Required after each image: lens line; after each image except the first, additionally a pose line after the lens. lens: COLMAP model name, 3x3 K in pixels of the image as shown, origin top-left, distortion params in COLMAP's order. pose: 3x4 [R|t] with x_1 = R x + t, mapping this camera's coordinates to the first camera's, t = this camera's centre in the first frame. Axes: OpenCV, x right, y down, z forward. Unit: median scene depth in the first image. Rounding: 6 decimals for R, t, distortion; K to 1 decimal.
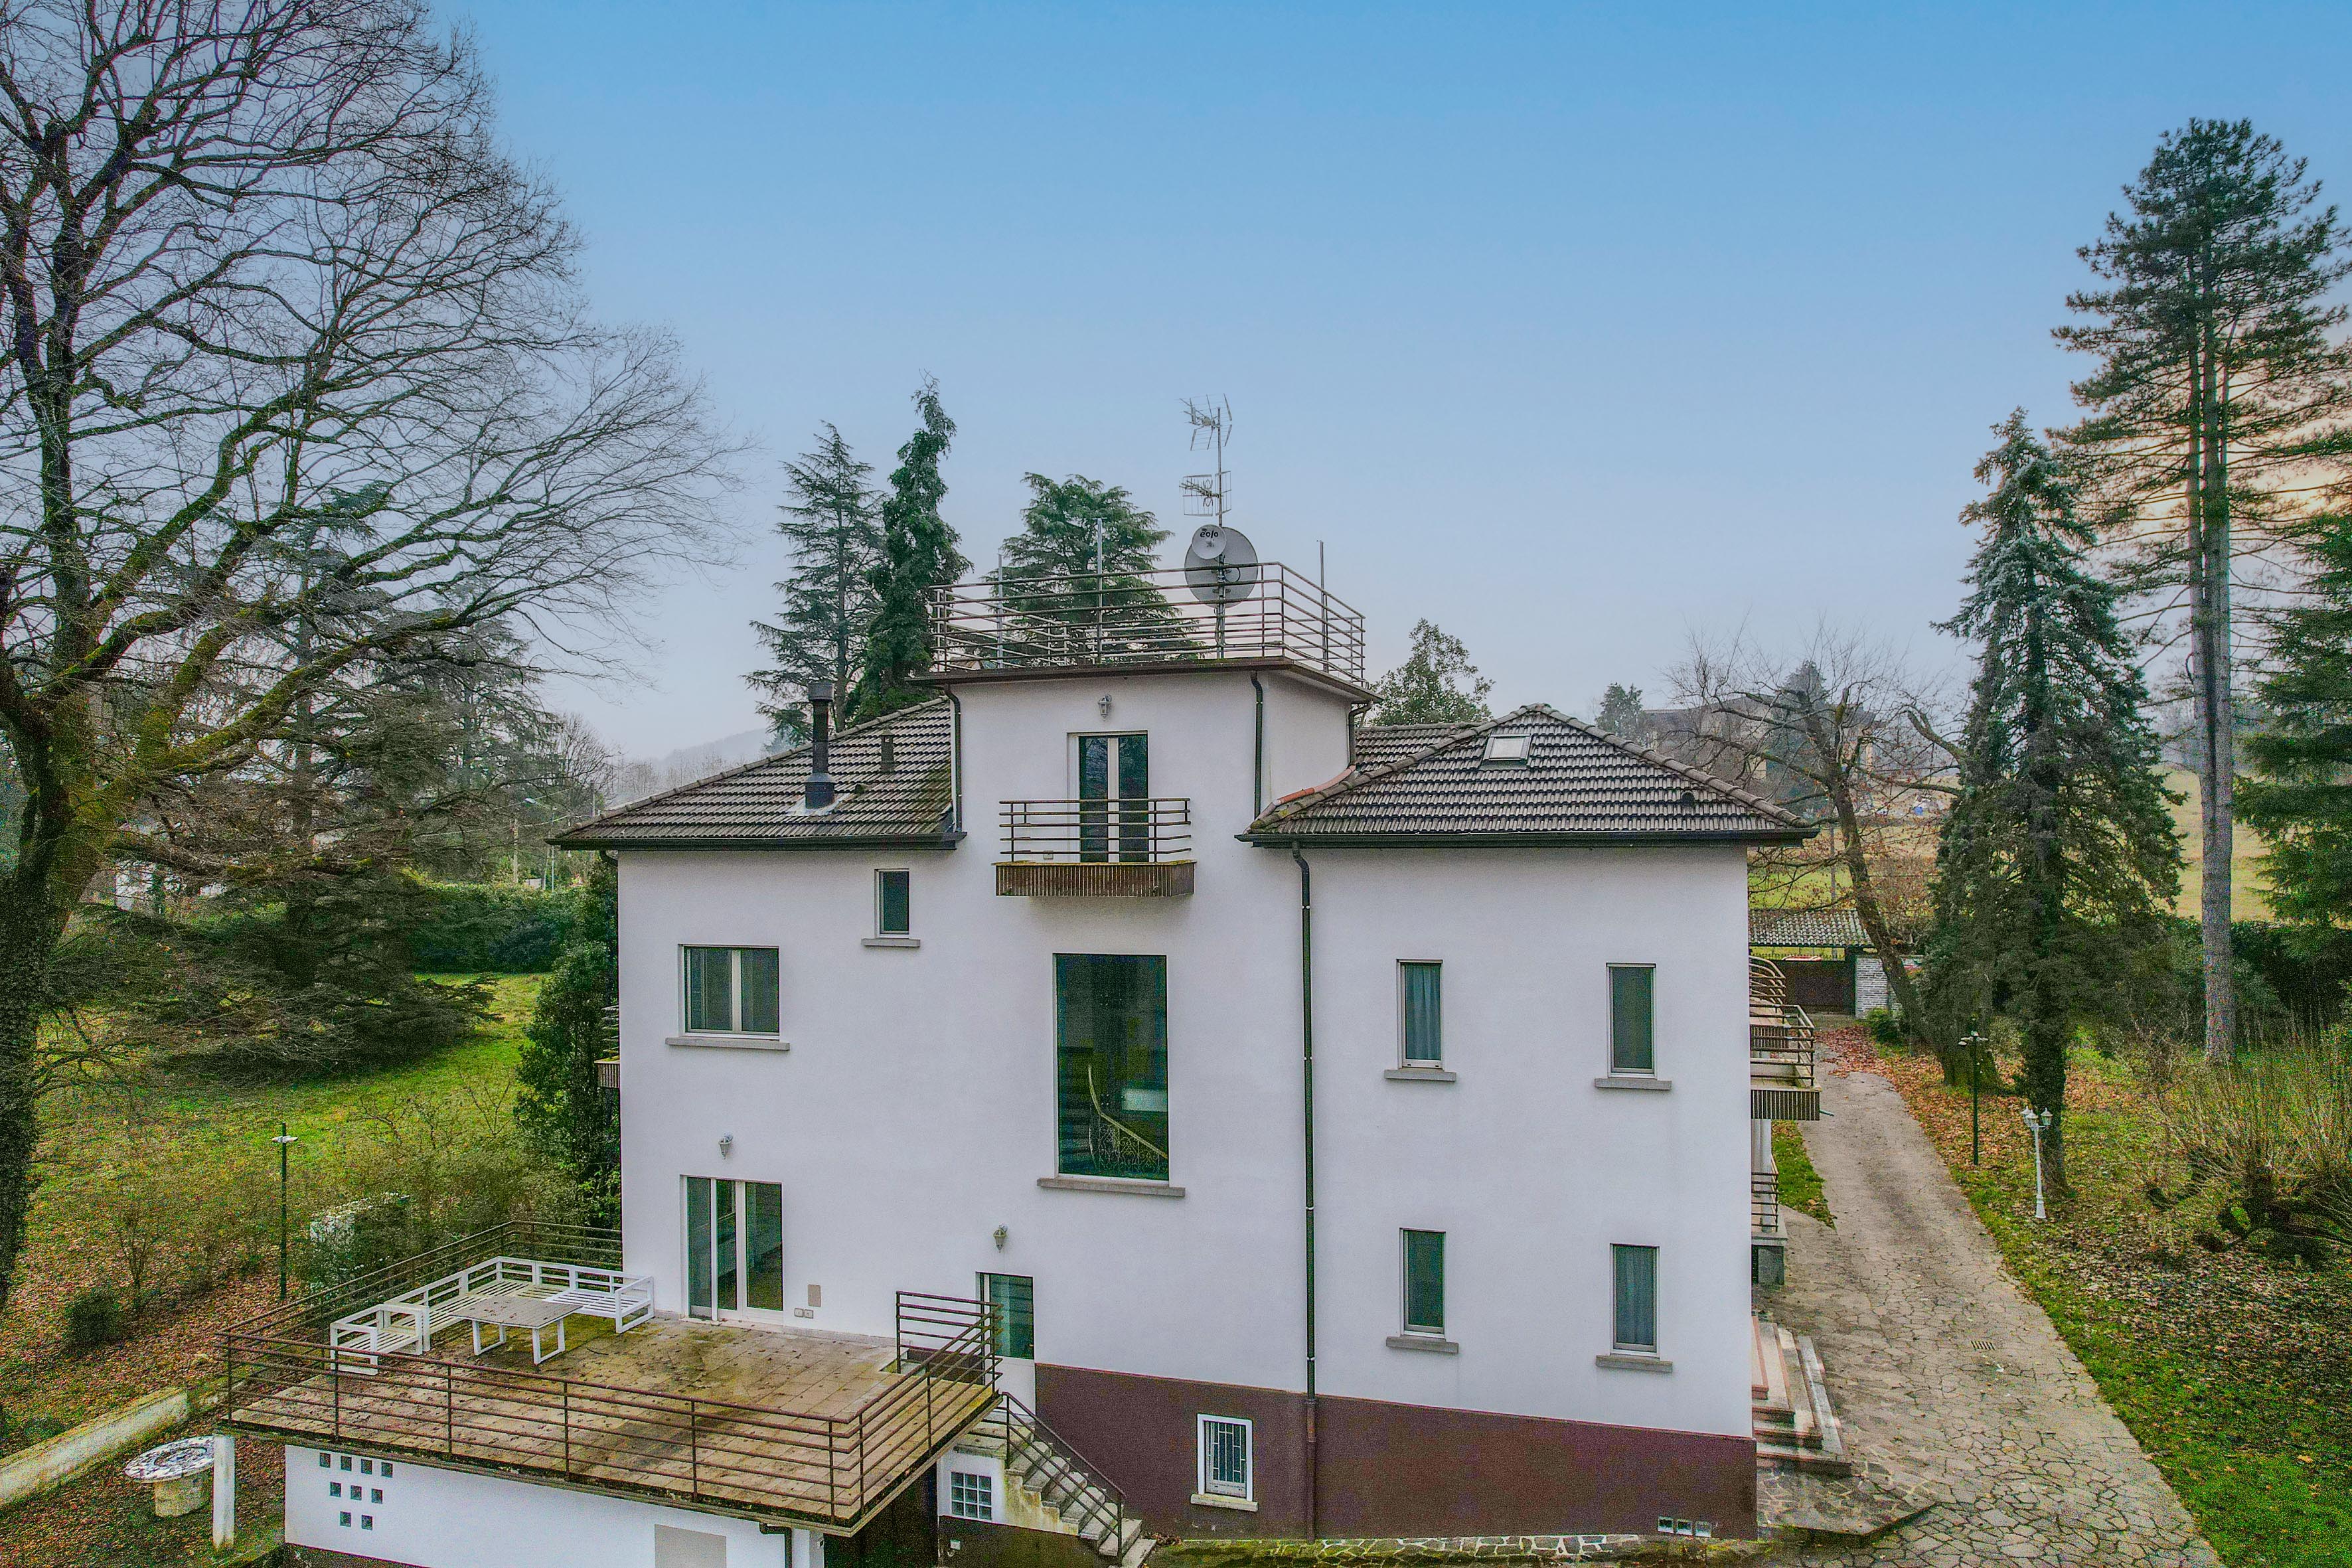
lens RADIAL K [[1513.2, 0, 1176.0], [0, 1513.2, 784.0], [0, 0, 1]] dist [-0.076034, 0.065416]
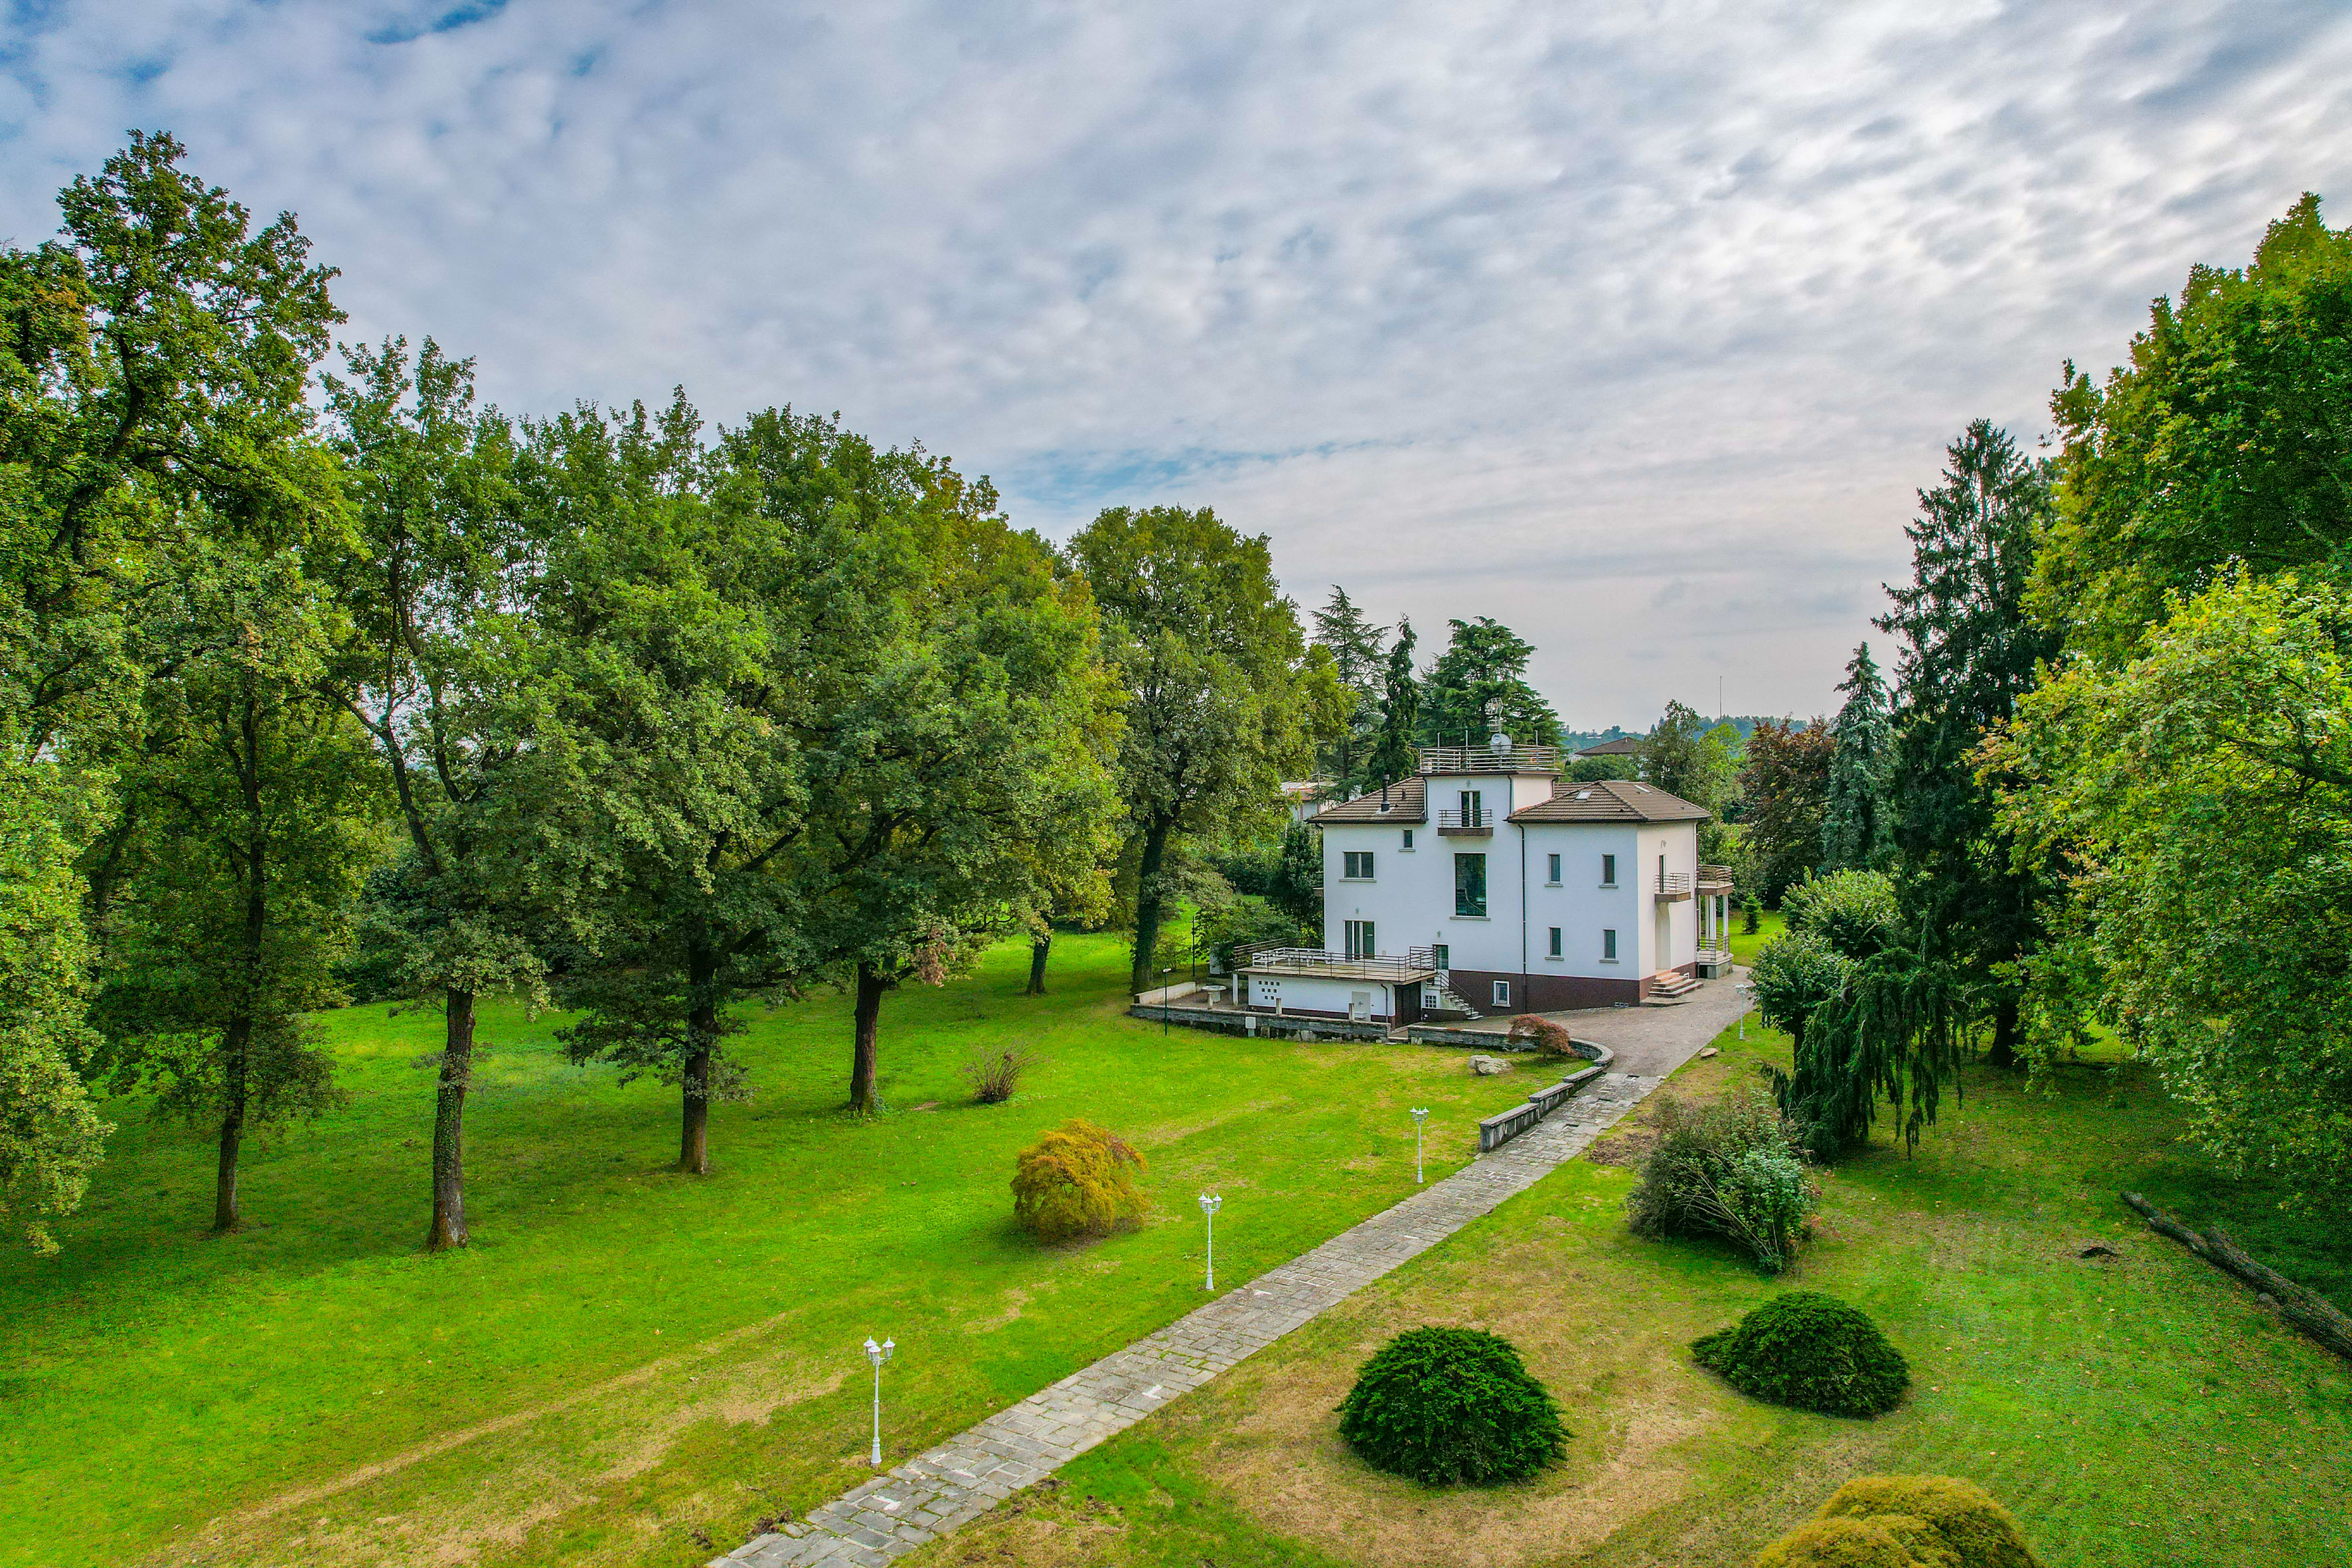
lens RADIAL K [[1501.4, 0, 1176.0], [0, 1501.4, 784.0], [0, 0, 1]] dist [-0.045324, 0.000229]
pose [[0.959015, -0.003578, -0.283332, 0.282276], [0.006319, 0.999942, 0.008764, -0.081761], [0.283284, -0.010195, 0.958982, -2.481858]]
